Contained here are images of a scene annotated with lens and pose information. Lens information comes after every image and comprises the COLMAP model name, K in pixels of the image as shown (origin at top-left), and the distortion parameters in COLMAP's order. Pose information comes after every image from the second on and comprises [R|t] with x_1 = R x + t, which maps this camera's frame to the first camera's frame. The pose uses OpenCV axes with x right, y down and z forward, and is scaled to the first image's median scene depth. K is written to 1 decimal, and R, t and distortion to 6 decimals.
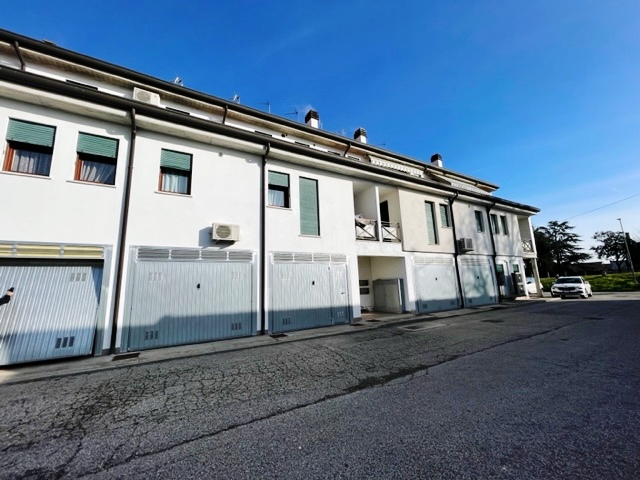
lens RADIAL K [[257.2, 0, 321.1], [0, 257.2, 241.9], [0, 0, 1]] dist [0.000870, 0.000319]
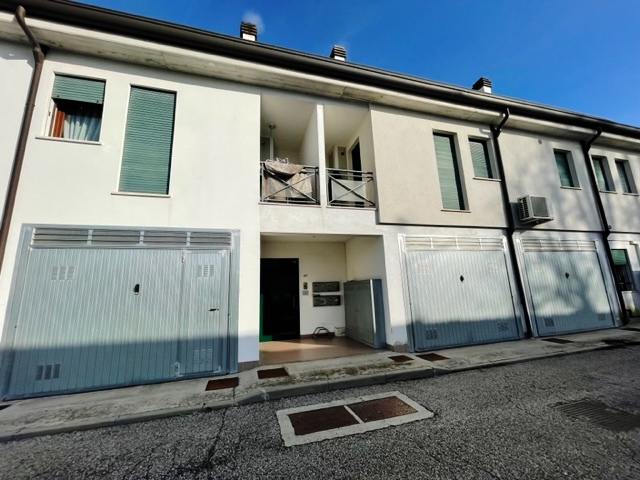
lens RADIAL K [[257.2, 0, 321.1], [0, 257.2, 241.9], [0, 0, 1]] dist [0.000870, 0.000319]
pose [[0.968130, -0.045201, -0.246335, 0.301521], [0.042740, 0.998969, -0.015333, 0.066722], [0.246774, 0.004316, 0.969063, 0.434947]]
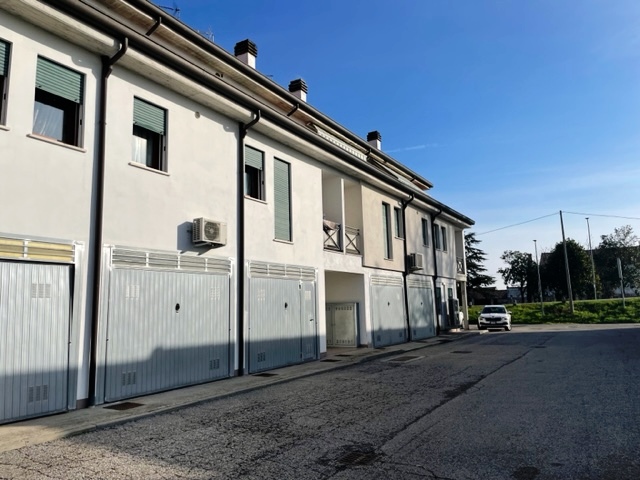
lens RADIAL K [[483.9, 0, 318.9], [0, 483.9, 236.5], [0, 0, 1]] dist [0.082799, -0.089022]
pose [[0.878225, 0.086468, 0.470367, -0.437627], [-0.089429, 0.995863, -0.016097, -0.016948], [-0.469813, -0.027927, 0.882324, -0.190483]]
